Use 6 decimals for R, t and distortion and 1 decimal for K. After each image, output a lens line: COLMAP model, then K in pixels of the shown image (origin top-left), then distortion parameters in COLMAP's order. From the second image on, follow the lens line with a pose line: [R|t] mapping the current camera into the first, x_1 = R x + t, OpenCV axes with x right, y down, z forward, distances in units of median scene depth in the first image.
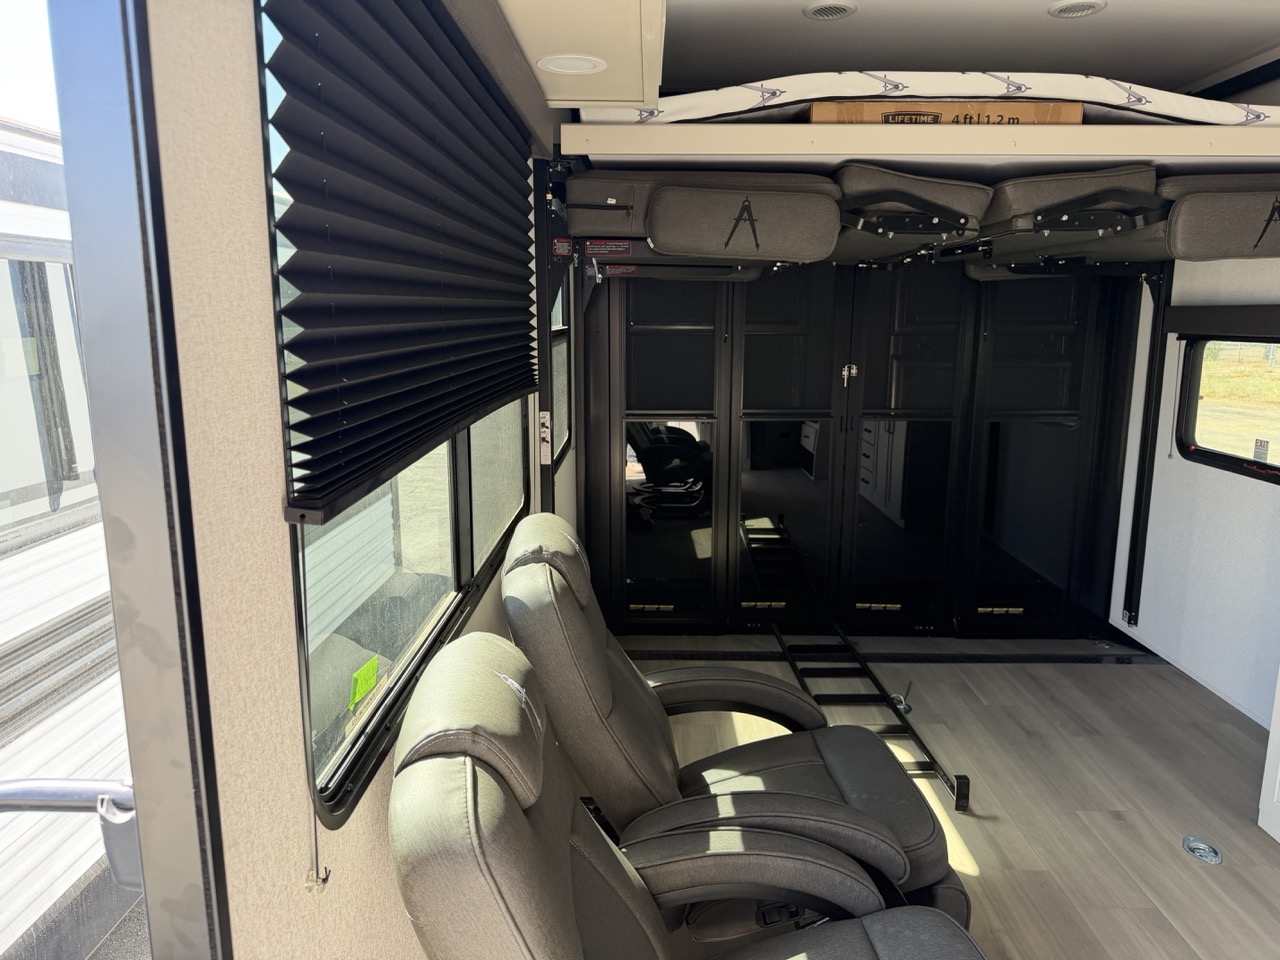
lens RADIAL K [[902.7, 0, 643.6], [0, 902.7, 479.2], [0, 0, 1]] dist [0.054946, -0.081111]
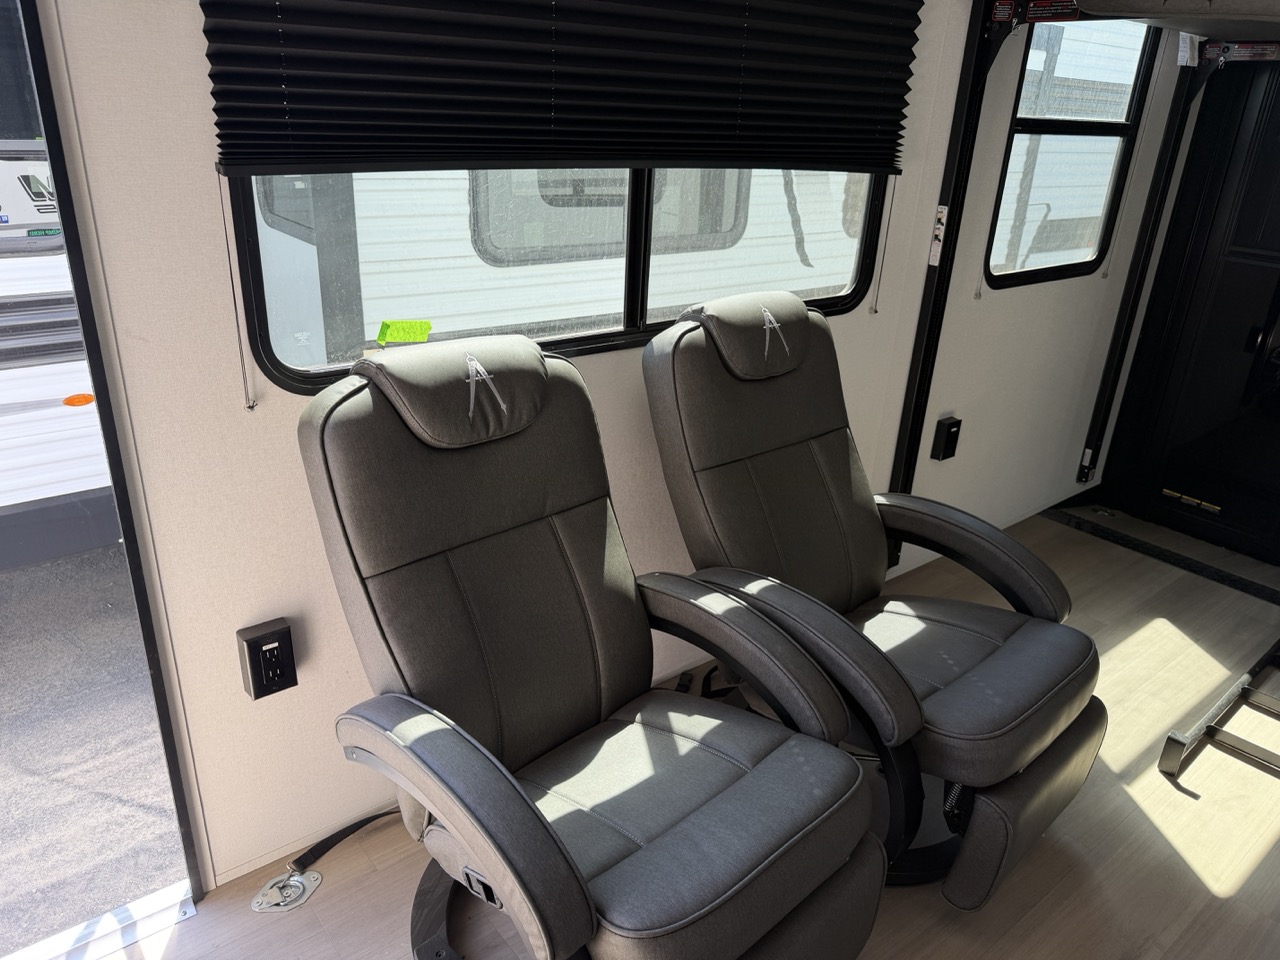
lens RADIAL K [[902.8, 0, 620.4], [0, 902.8, 494.9], [0, 0, 1]] dist [-0.013306, -0.004902]
pose [[0.625205, 0.334475, -0.705156, 0.458345], [-0.179800, 0.940936, 0.286899, -0.002815], [0.759468, -0.052583, 0.648417, 0.149841]]
